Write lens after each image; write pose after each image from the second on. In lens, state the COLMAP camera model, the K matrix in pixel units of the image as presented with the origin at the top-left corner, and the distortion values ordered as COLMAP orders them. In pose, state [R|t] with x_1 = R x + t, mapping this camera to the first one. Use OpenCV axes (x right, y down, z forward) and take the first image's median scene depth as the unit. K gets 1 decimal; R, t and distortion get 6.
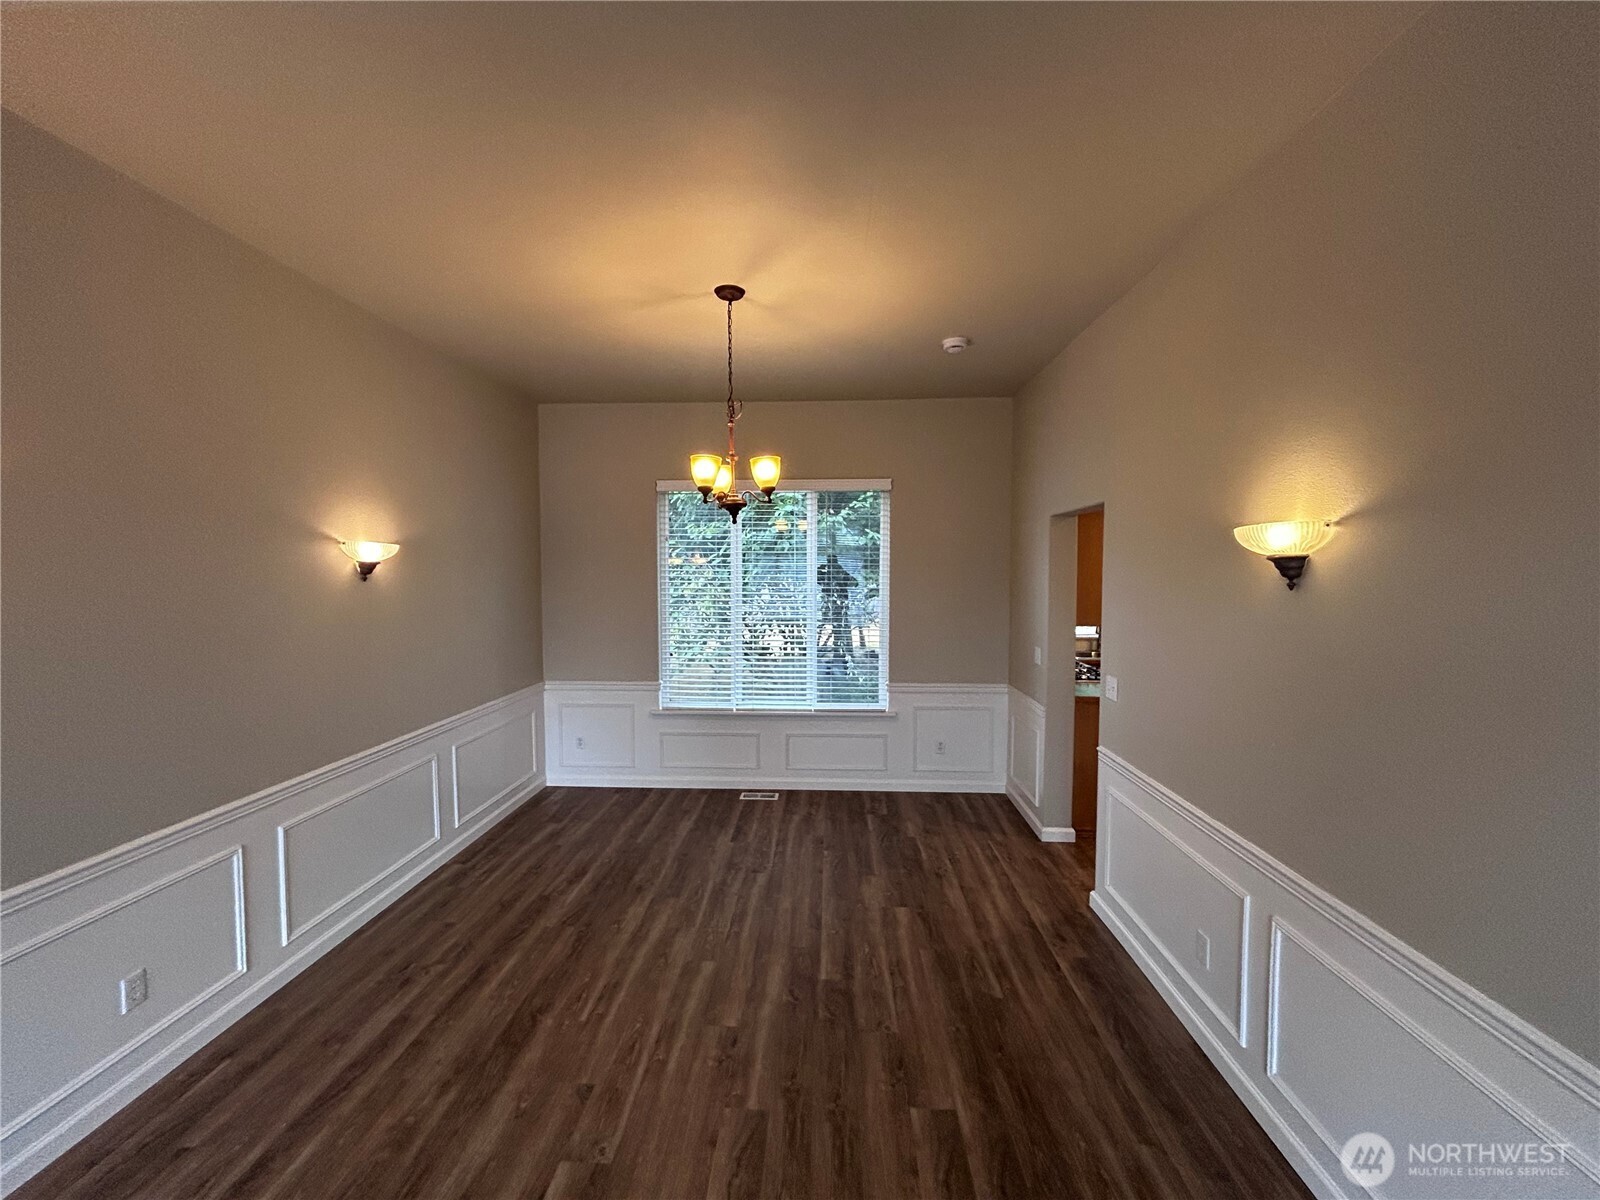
lens RADIAL K [[646.6, 0, 796.7], [0, 646.6, 597.9], [0, 0, 1]] dist [-0.001054, 0.000352]
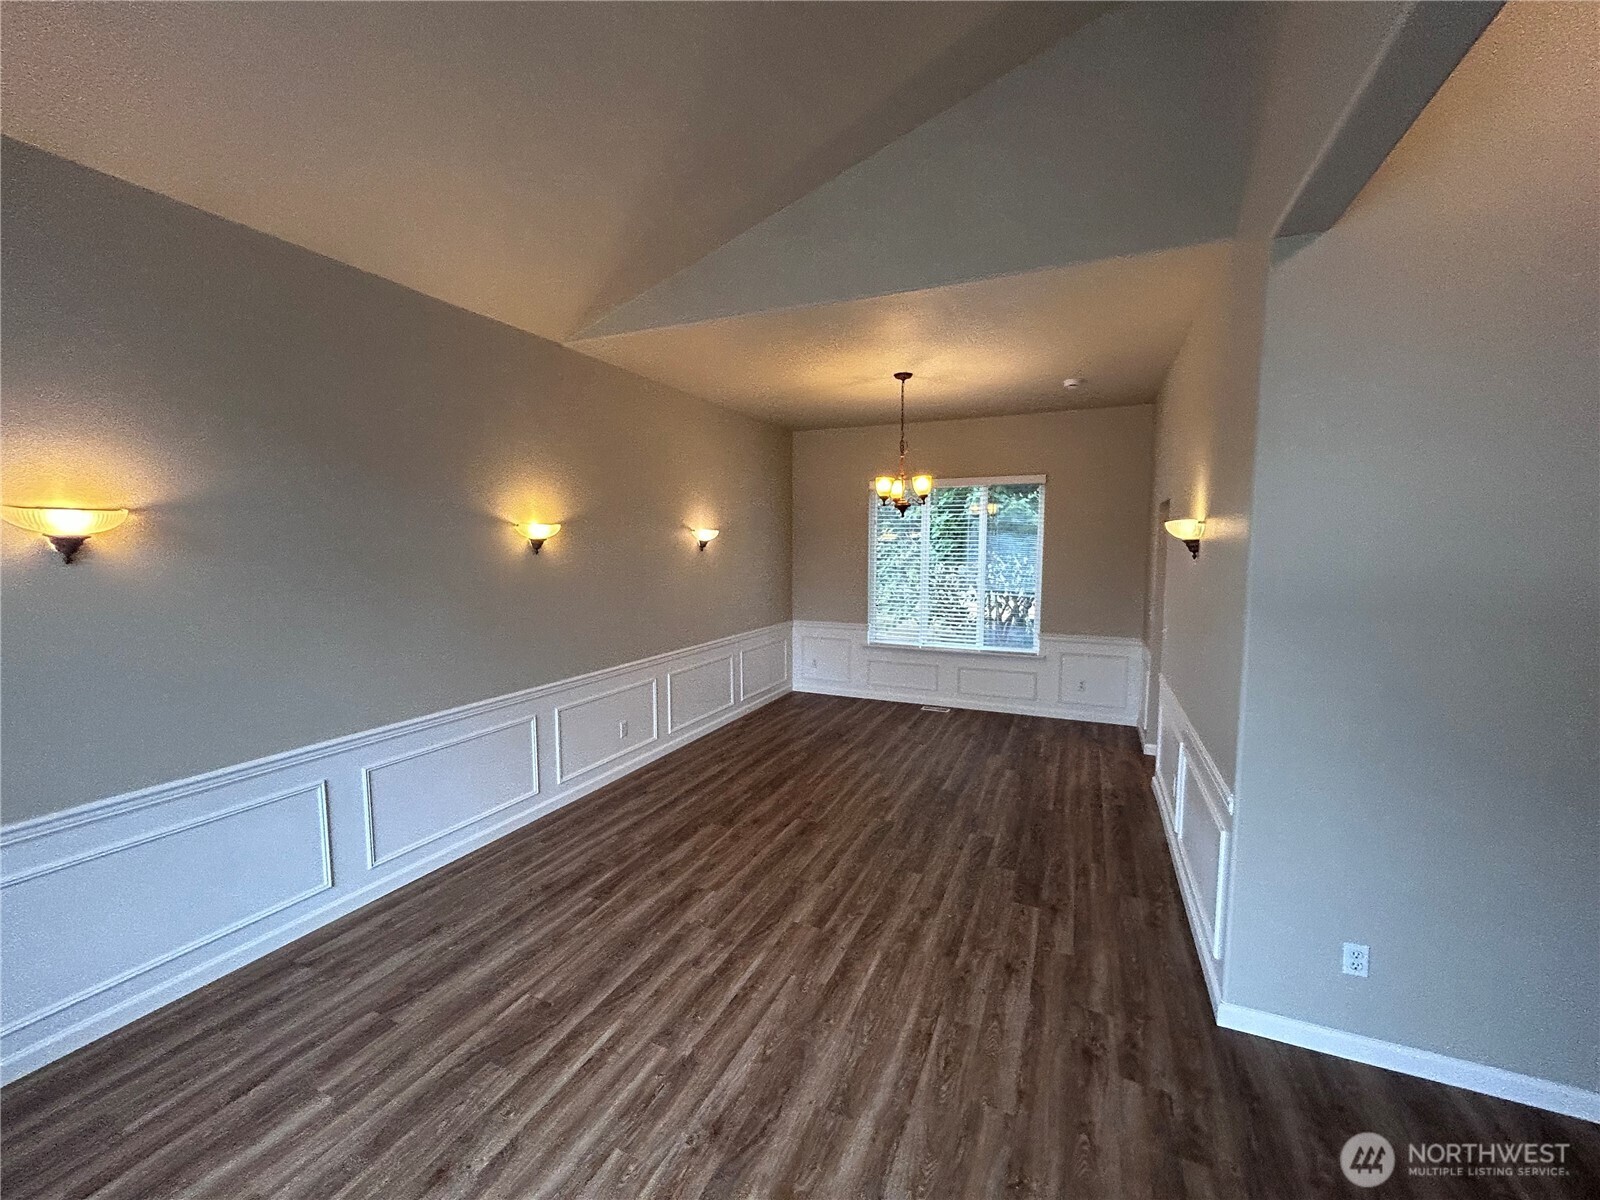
lens RADIAL K [[646.6, 0, 788.8], [0, 646.6, 600.9], [0, 0, 1]] dist [-0.001054, 0.000352]
pose [[0.928990, 0.034784, -0.368465, 0.216907], [-0.018473, 0.998691, 0.047705, 0.021093], [0.369642, -0.037510, 0.928417, -0.560268]]
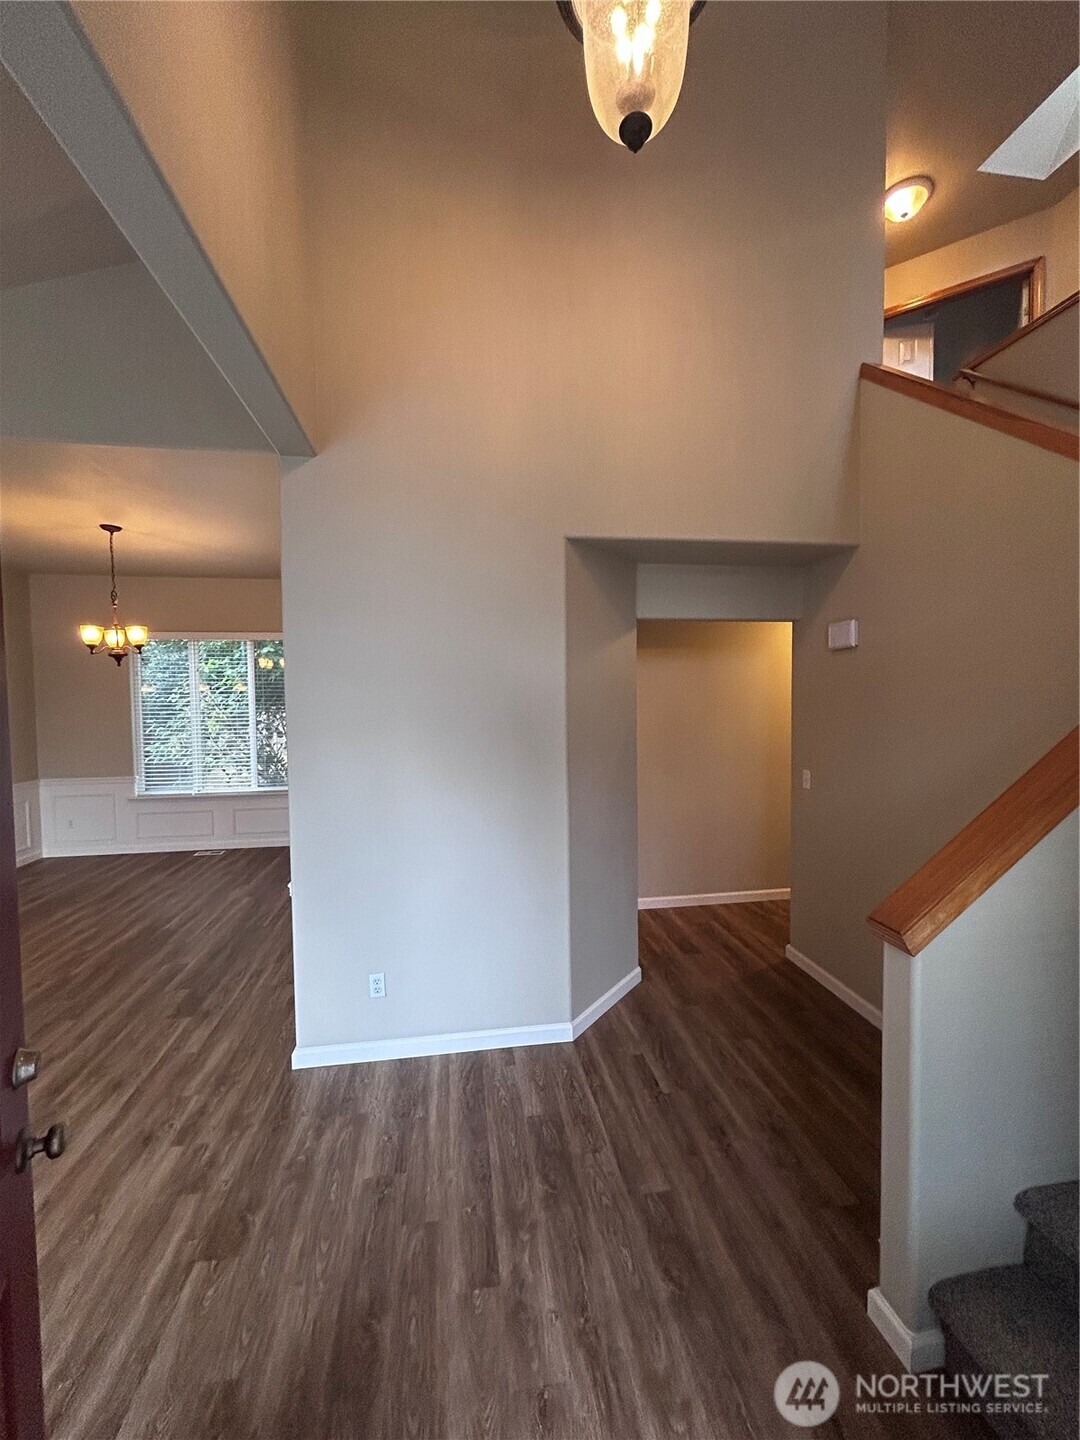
lens RADIAL K [[581.9, 0, 542.6], [0, 581.9, 718.7], [0, 0, 1]] dist [-0.001054, 0.000352]
pose [[0.978718, -0.016600, 0.204537, 0.582016], [0.017919, 0.999829, -0.004600, 0.040422], [-0.204425, 0.008168, 0.978848, -0.599109]]
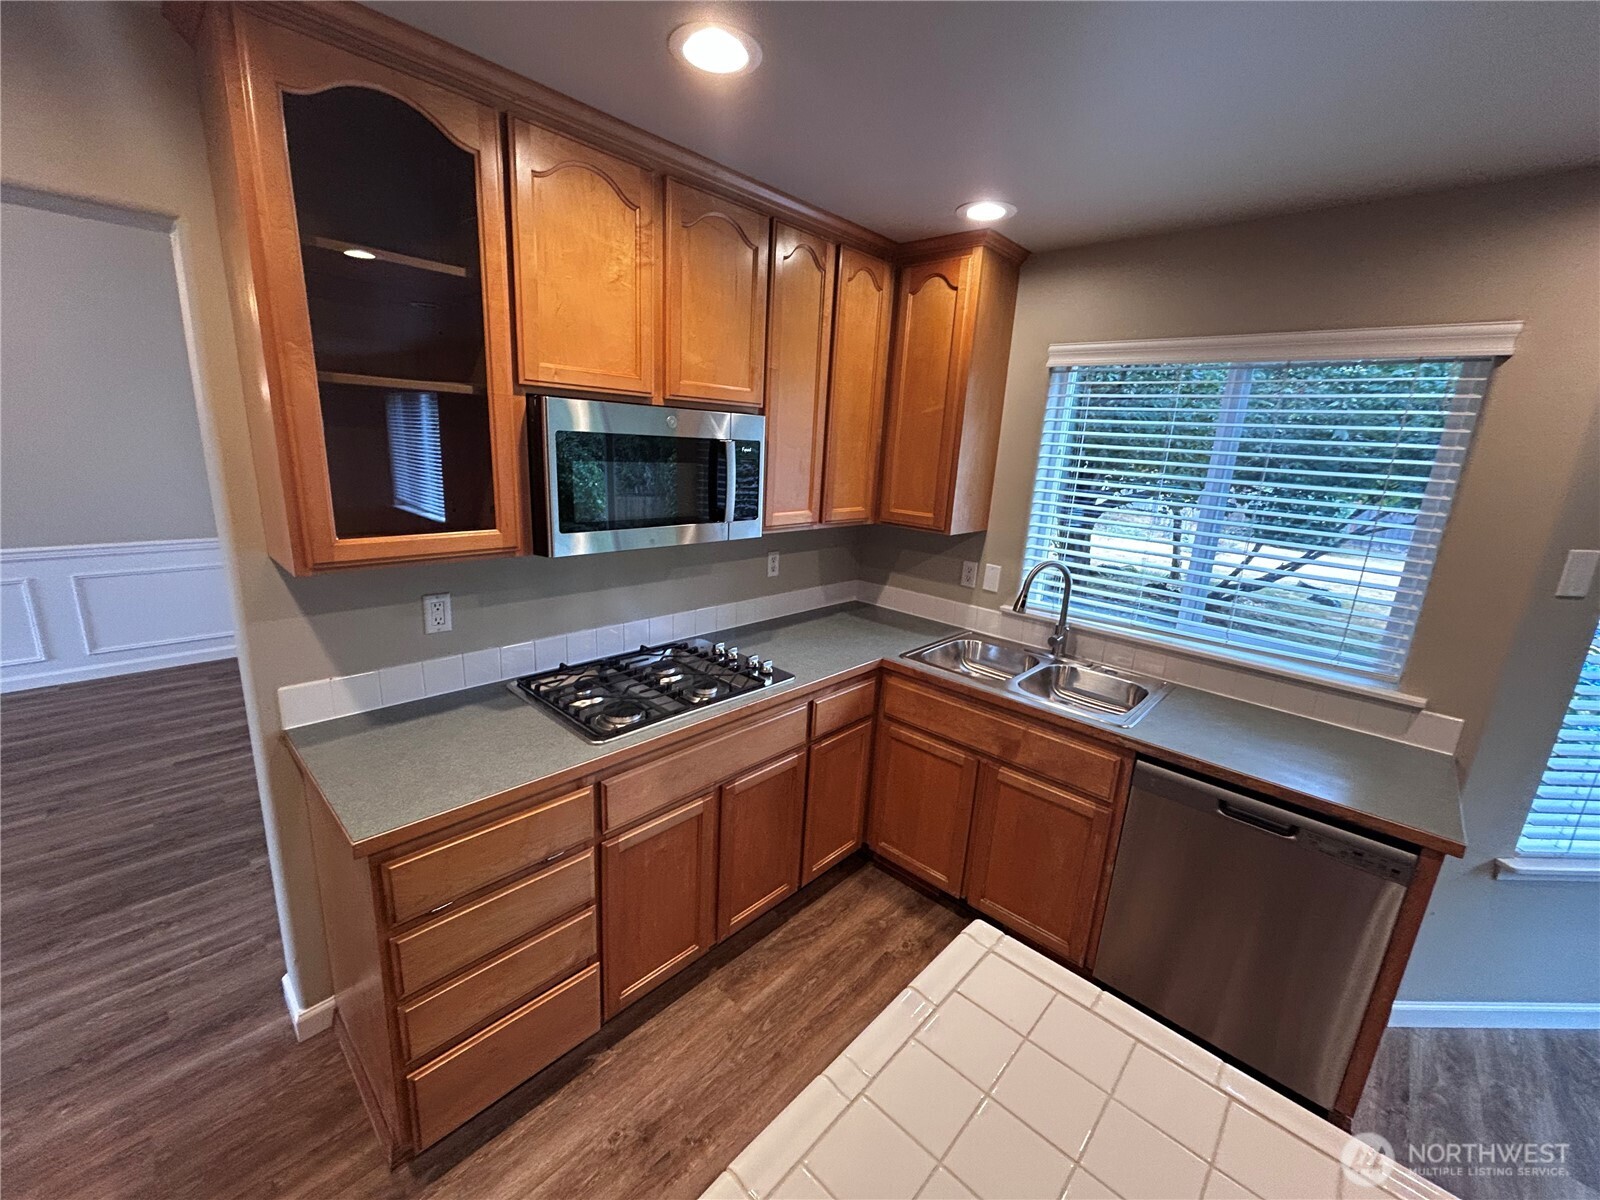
lens RADIAL K [[646.6, 0, 796.1], [0, 646.6, 602.5], [0, 0, 1]] dist [-0.001054, 0.000352]
pose [[0.761500, 0.202320, -0.615779, 1.071129], [-0.086564, 0.973269, 0.212728, -0.042130], [0.642358, -0.108688, 0.758658, 1.093013]]
